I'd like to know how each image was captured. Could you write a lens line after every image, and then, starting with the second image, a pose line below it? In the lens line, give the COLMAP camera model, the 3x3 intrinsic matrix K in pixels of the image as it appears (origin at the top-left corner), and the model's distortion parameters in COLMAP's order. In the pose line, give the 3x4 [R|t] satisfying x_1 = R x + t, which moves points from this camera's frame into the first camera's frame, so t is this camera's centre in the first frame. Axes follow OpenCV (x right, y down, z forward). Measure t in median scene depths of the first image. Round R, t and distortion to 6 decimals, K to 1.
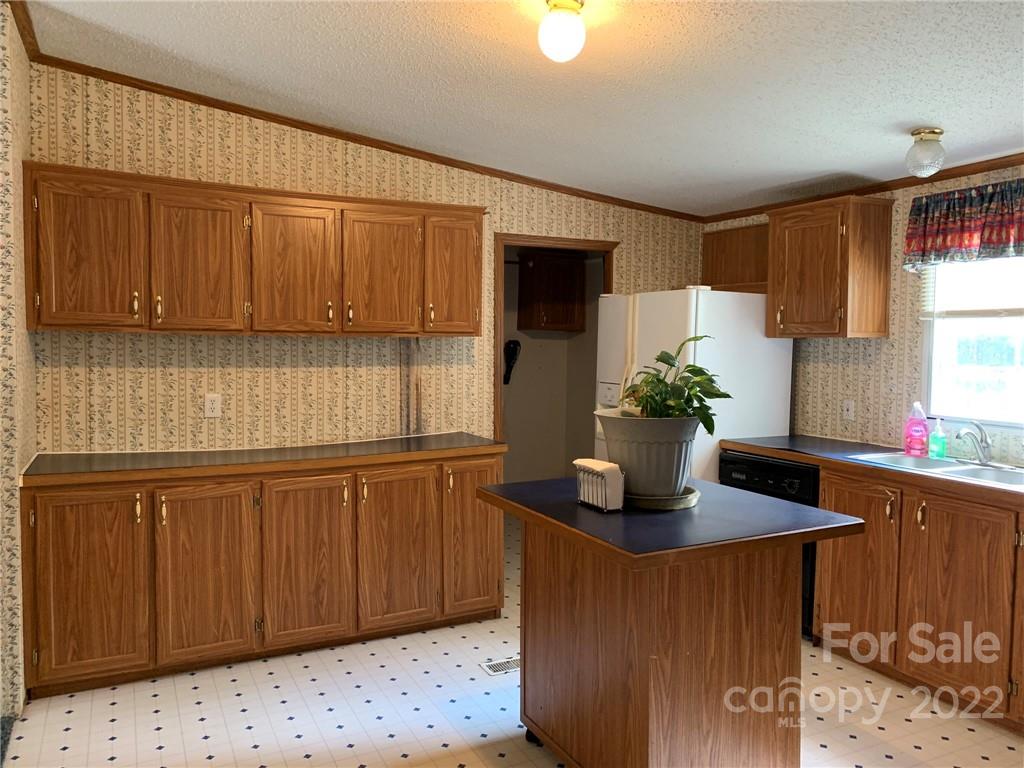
lens RADIAL K [[786.0, 0, 508.8], [0, 786.0, 376.2], [0, 0, 1]] dist [0.034726, -0.036344]
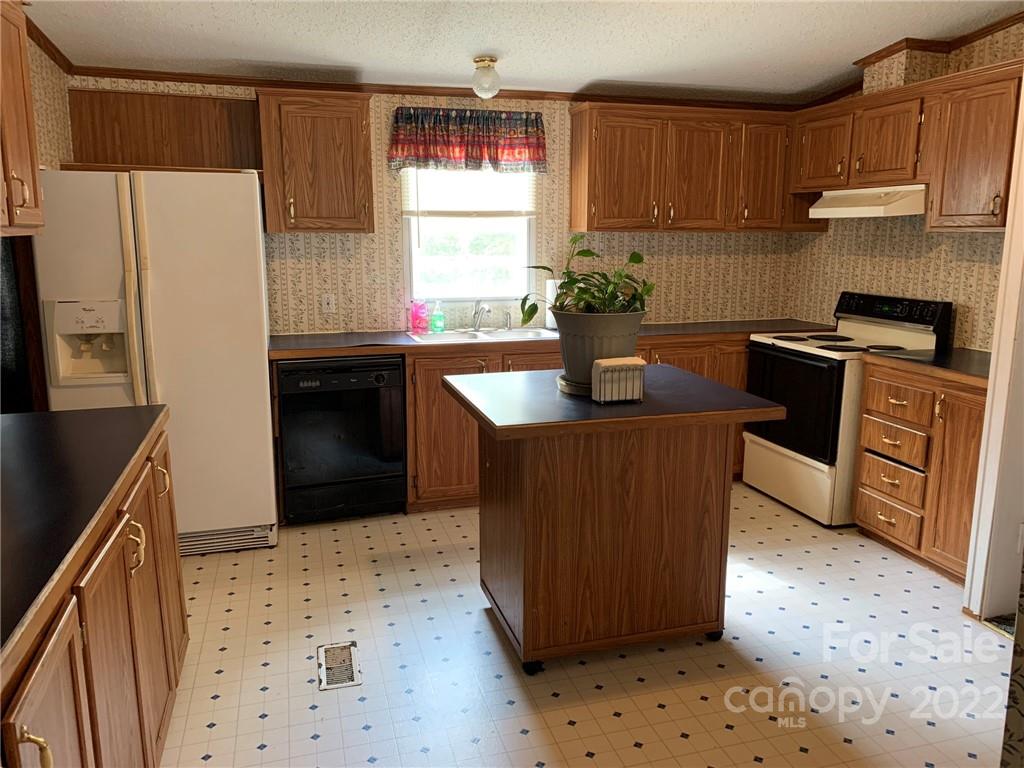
lens RADIAL K [[786.0, 0, 525.7], [0, 786.0, 378.5], [0, 0, 1]] dist [0.034726, -0.036344]
pose [[0.164358, -0.187969, 0.968325, -0.585604], [0.049407, 0.982012, 0.182240, -0.038799], [-0.985163, 0.017889, 0.170688, 0.603939]]
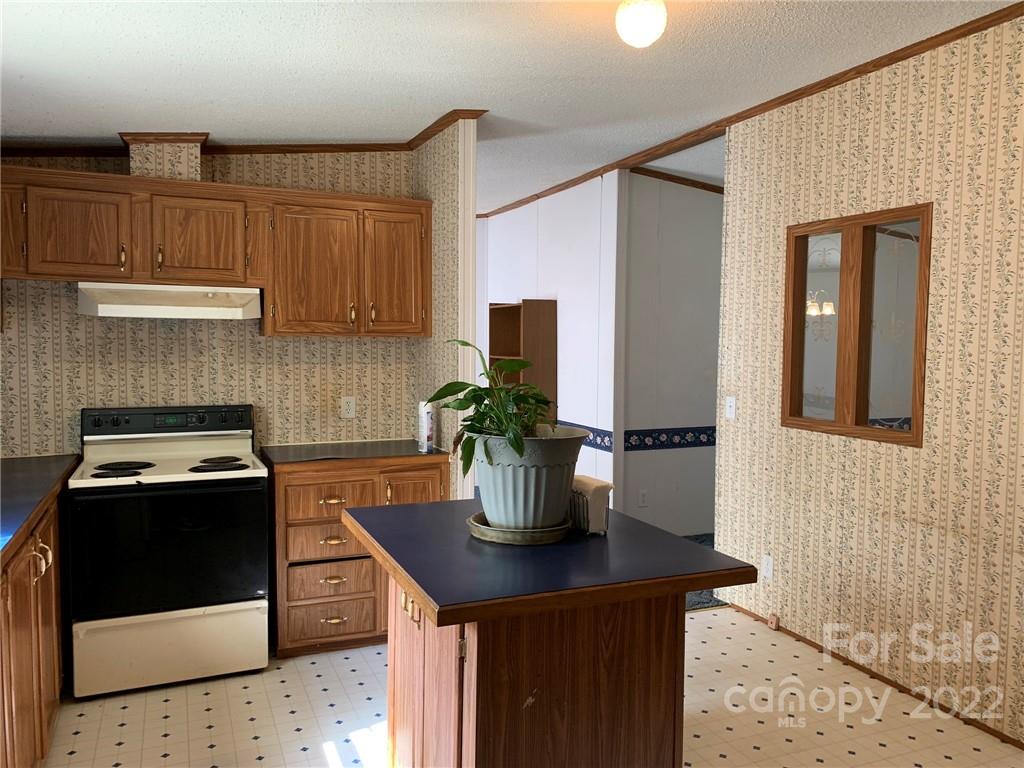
lens RADIAL K [[786.0, 0, 511.8], [0, 786.0, 381.1], [0, 0, 1]] dist [0.034726, -0.036344]
pose [[-0.998529, -0.019796, 0.050470, 0.109242], [-0.014503, 0.994559, 0.103160, -0.062692], [-0.052238, 0.102277, -0.993383, 1.225507]]
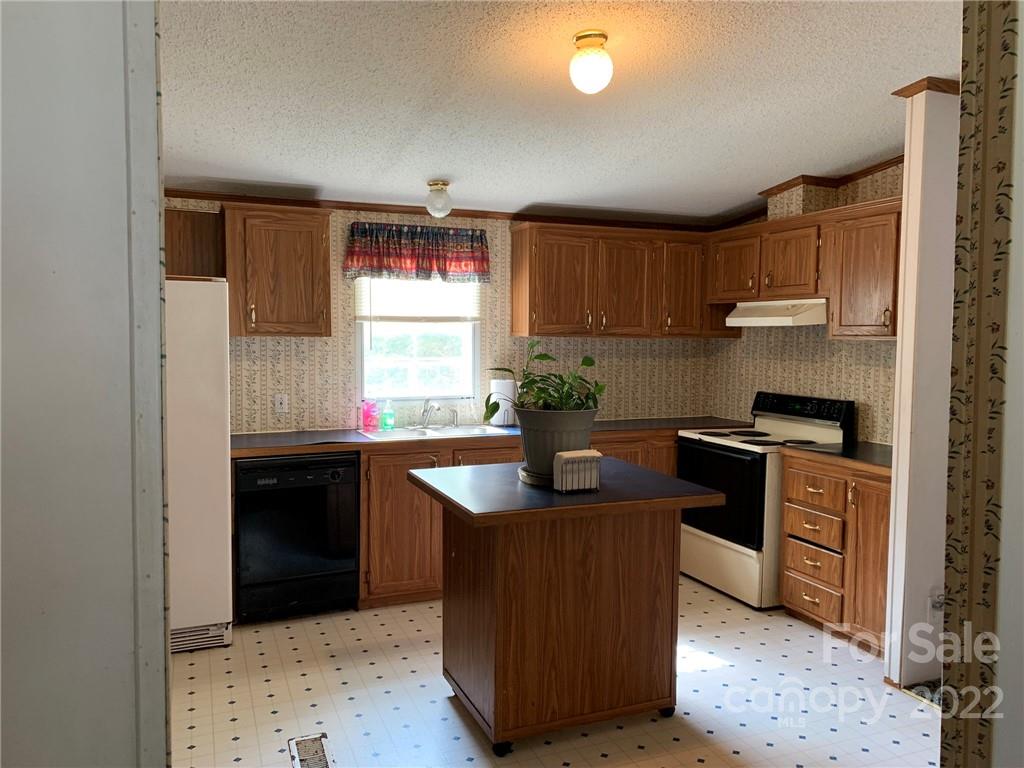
lens RADIAL K [[786.0, 0, 523.0], [0, 786.0, 382.2], [0, 0, 1]] dist [0.034726, -0.036344]
pose [[0.058992, -0.068596, 0.995899, -0.656978], [0.042775, 0.996894, 0.066131, -0.045778], [-0.997342, 0.038698, 0.061743, 0.642155]]
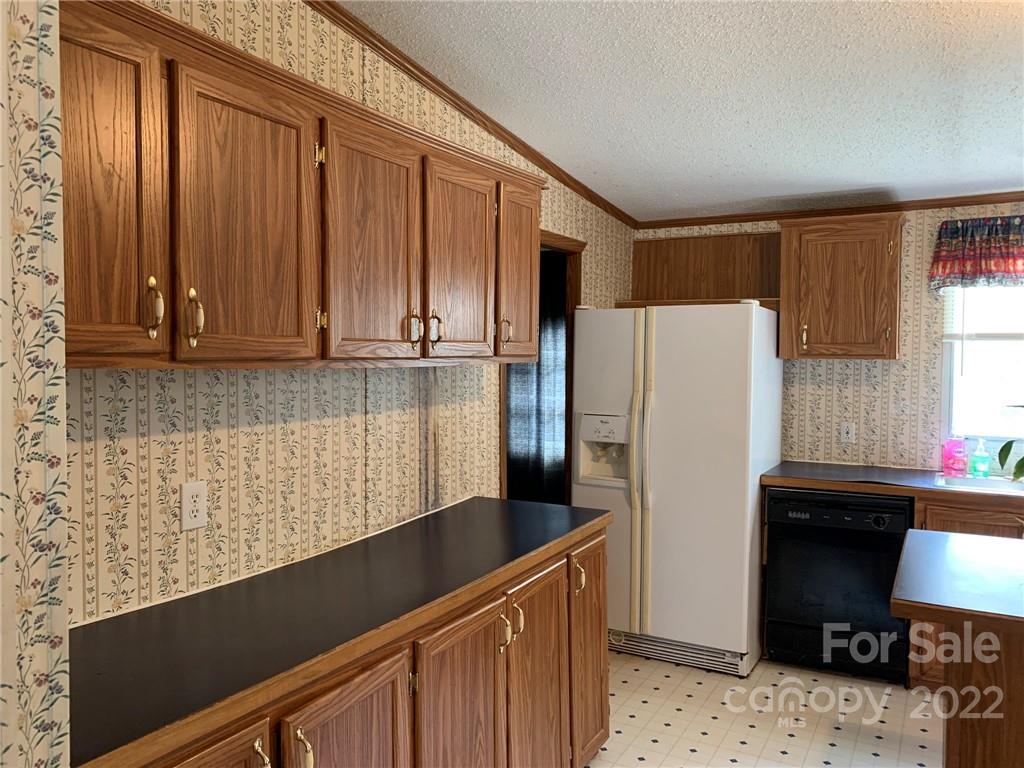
lens RADIAL K [[786.0, 0, 509.1], [0, 786.0, 380.1], [0, 0, 1]] dist [0.034726, -0.036344]
pose [[0.823203, -0.025549, 0.567172, -0.493309], [0.029682, 0.999558, 0.001946, -0.038660], [-0.566970, 0.015232, 0.823597, 0.460558]]
